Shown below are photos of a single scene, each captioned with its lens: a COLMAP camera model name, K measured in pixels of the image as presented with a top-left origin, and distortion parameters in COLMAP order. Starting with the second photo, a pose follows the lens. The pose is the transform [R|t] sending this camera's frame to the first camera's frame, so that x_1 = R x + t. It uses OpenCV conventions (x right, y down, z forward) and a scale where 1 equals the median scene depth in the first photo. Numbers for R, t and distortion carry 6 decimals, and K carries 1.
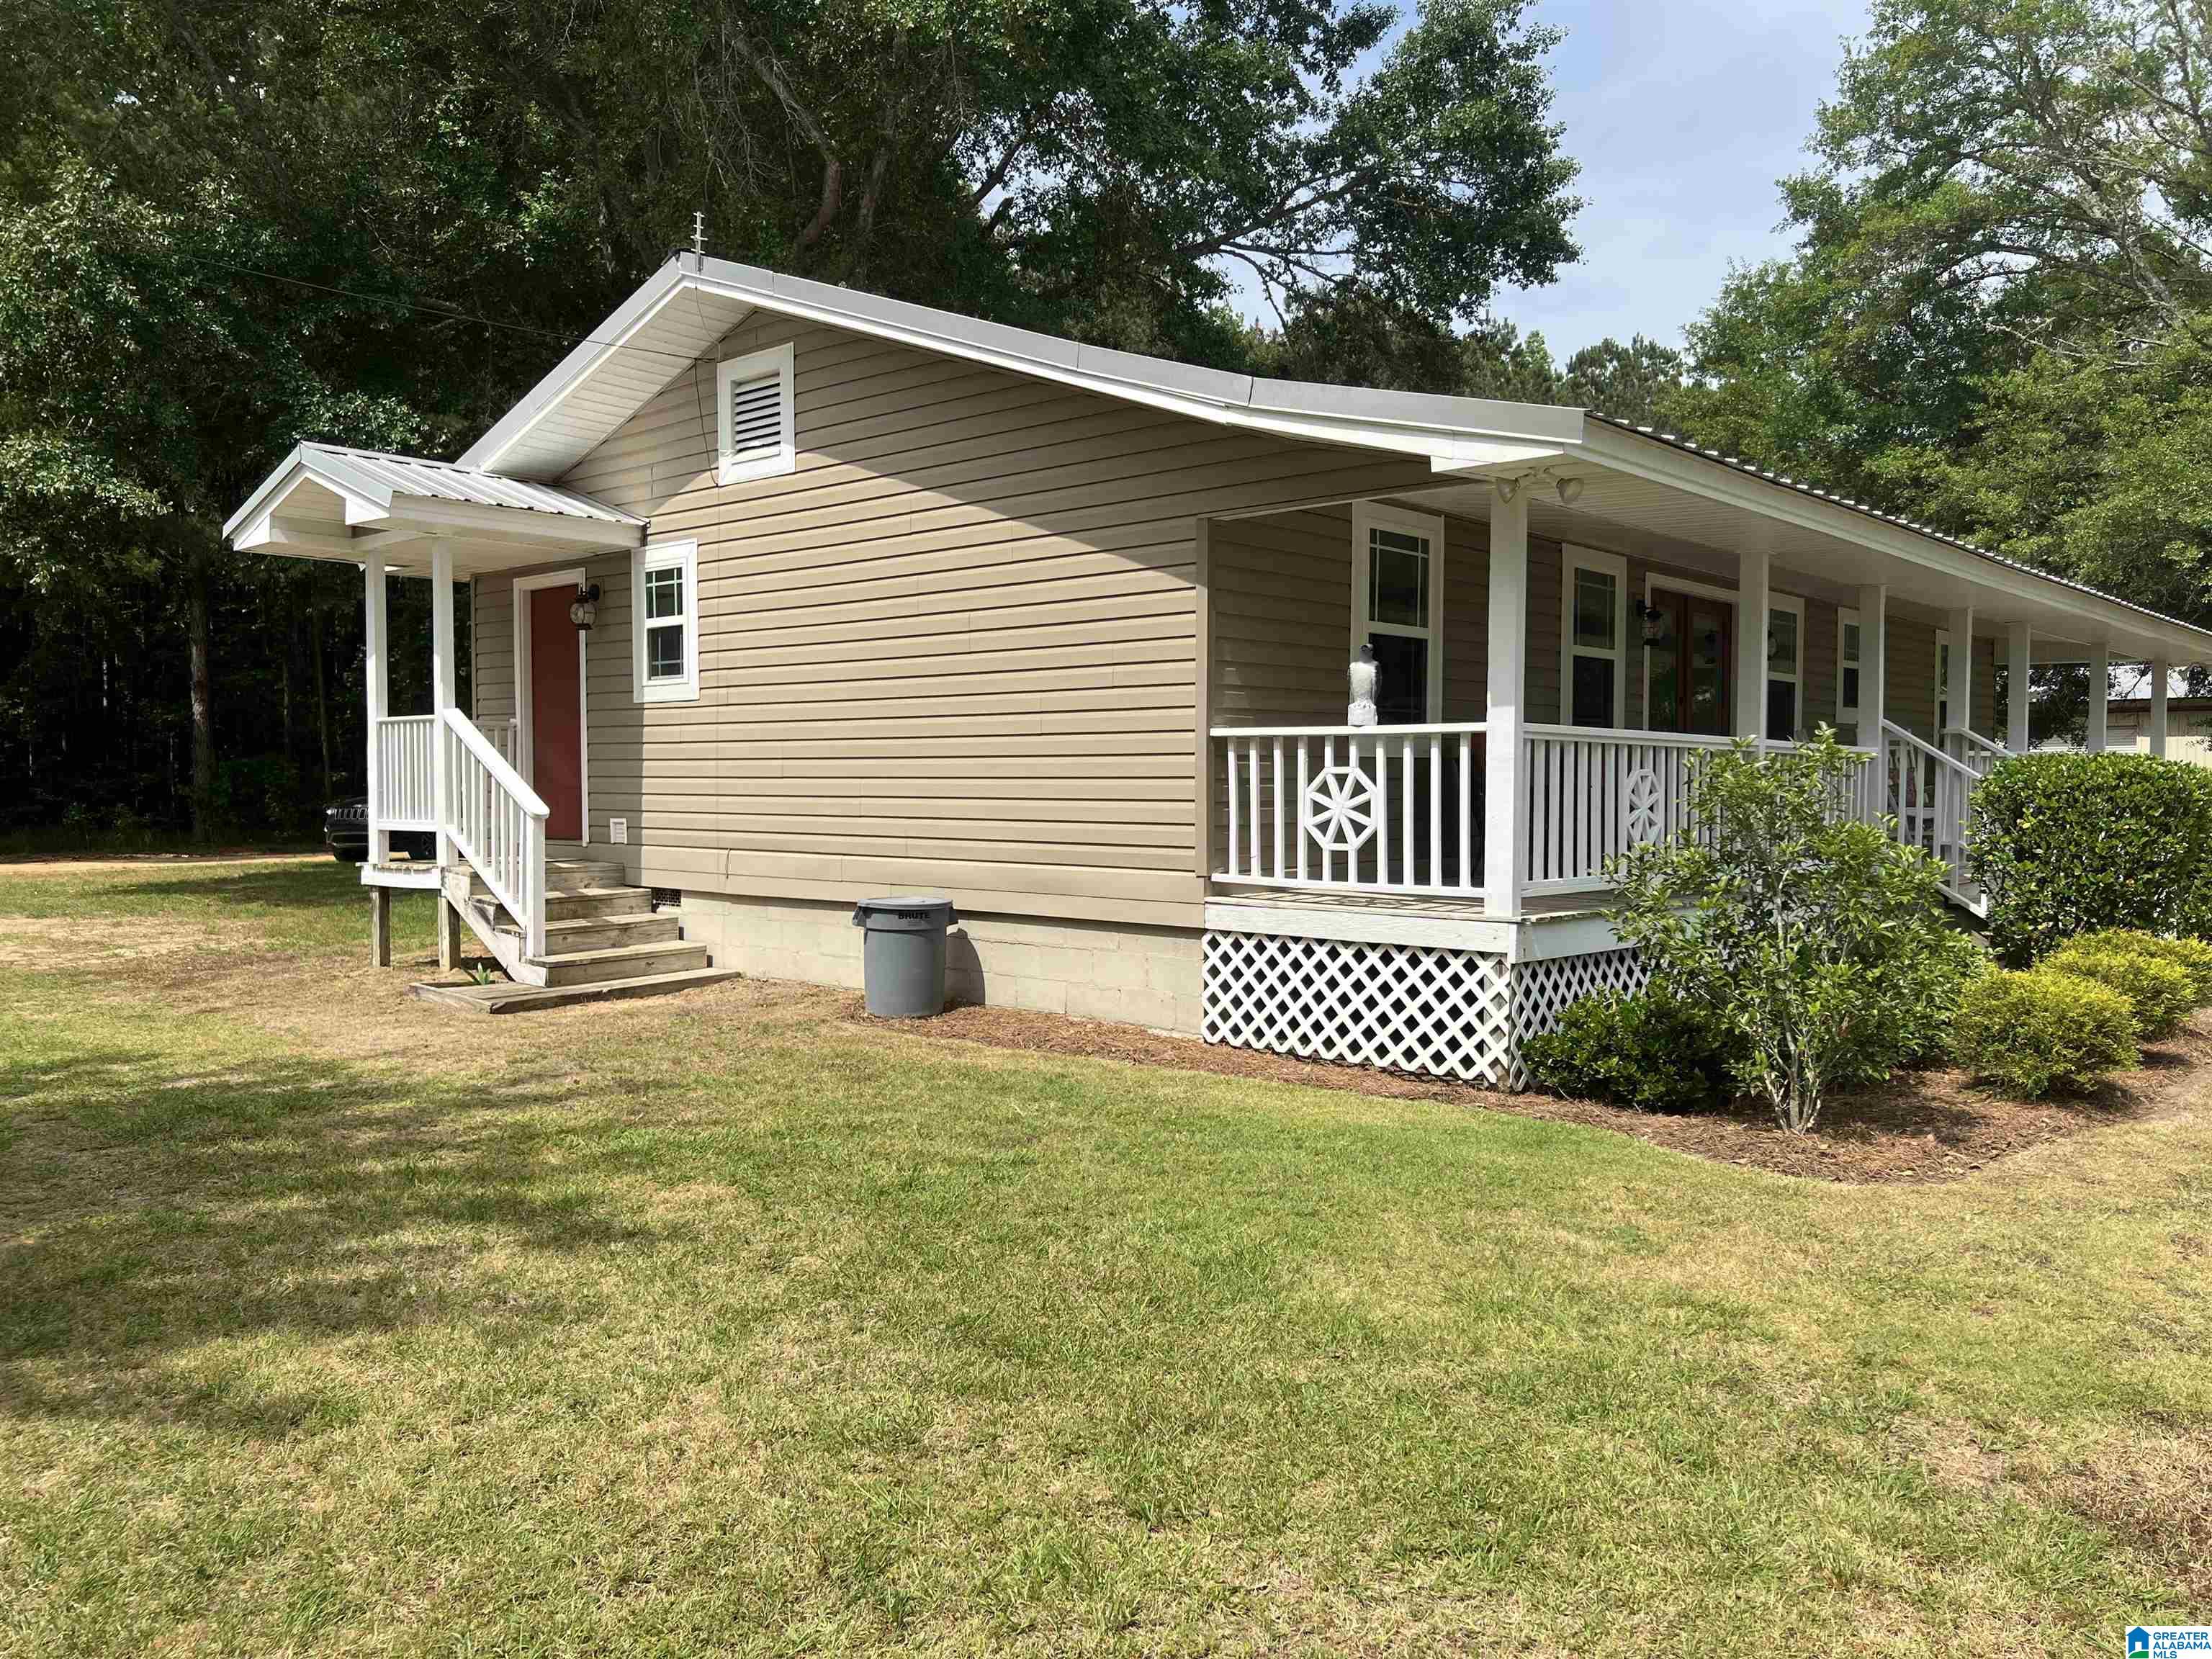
lens RADIAL K [[1660.7, 0, 1094.0], [0, 1660.7, 842.5], [0, 0, 1]] dist [0.019621, -0.008747]
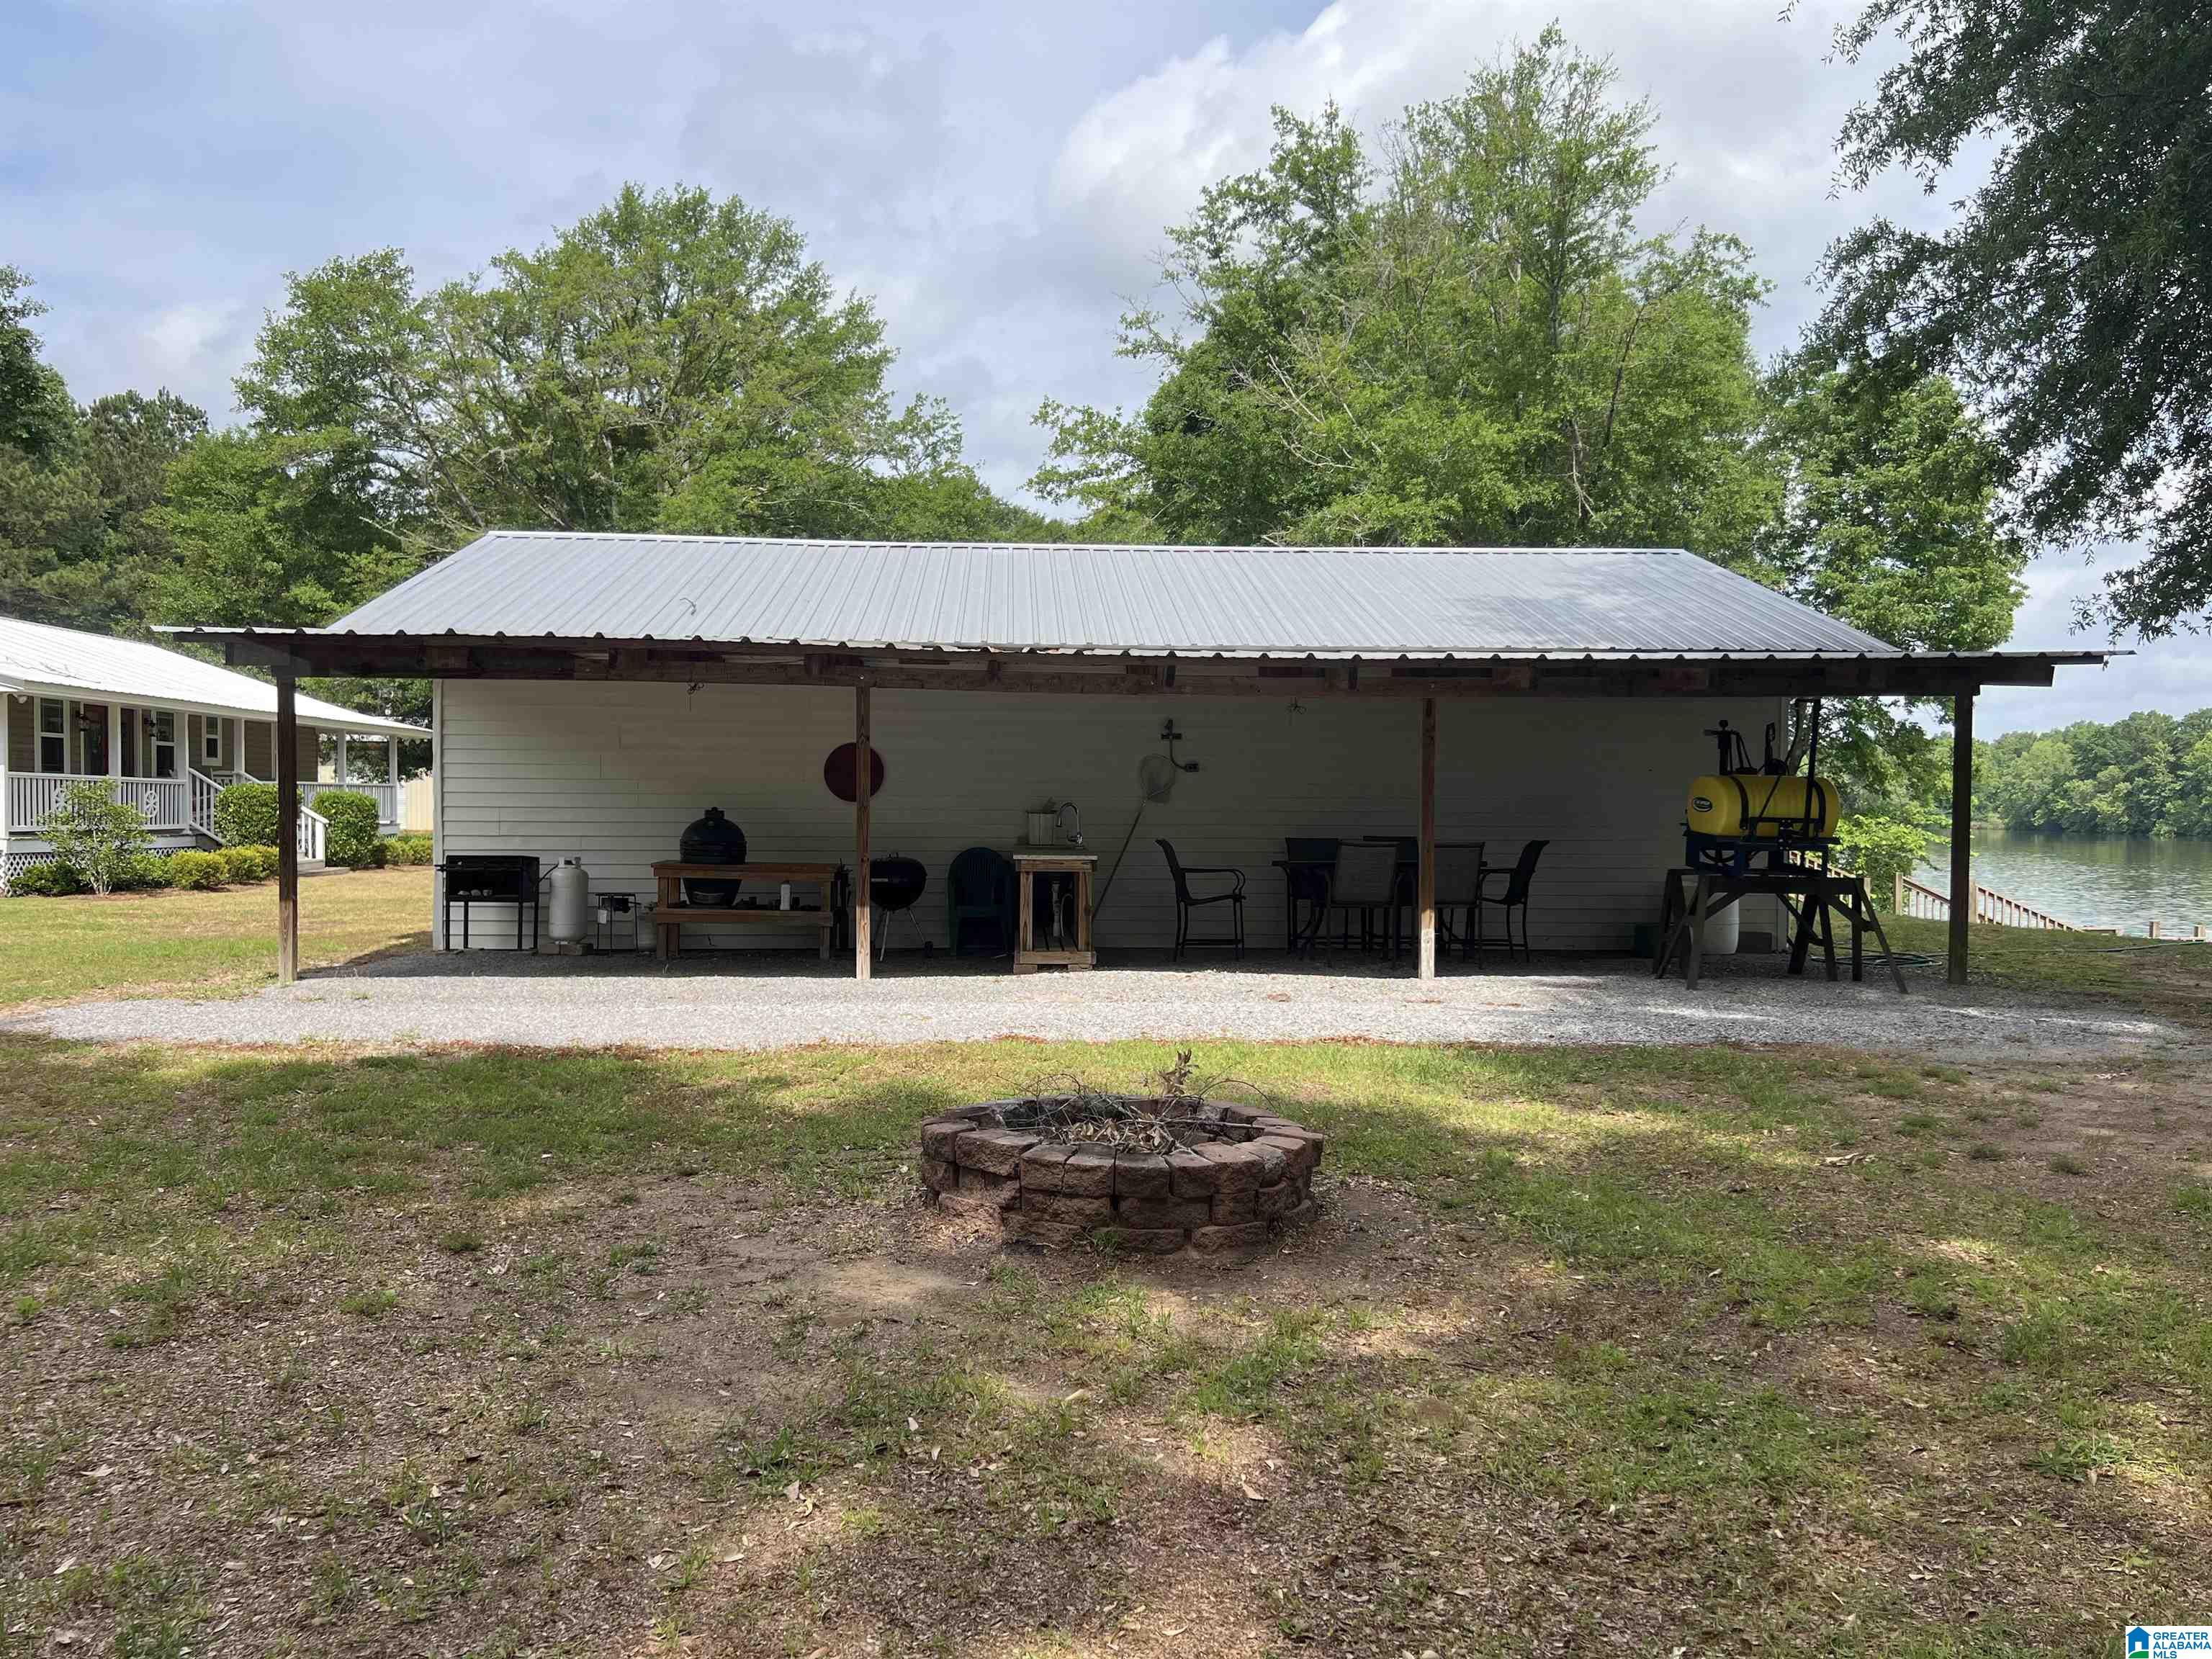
lens RADIAL K [[1660.7, 0, 1094.0], [0, 1660.7, 842.5], [0, 0, 1]] dist [0.019621, -0.008747]
pose [[0.693676, -0.012211, 0.720184, -0.332307], [0.020596, 0.999784, -0.002886, 0.062405], [-0.719993, 0.016835, 0.693778, -1.494756]]
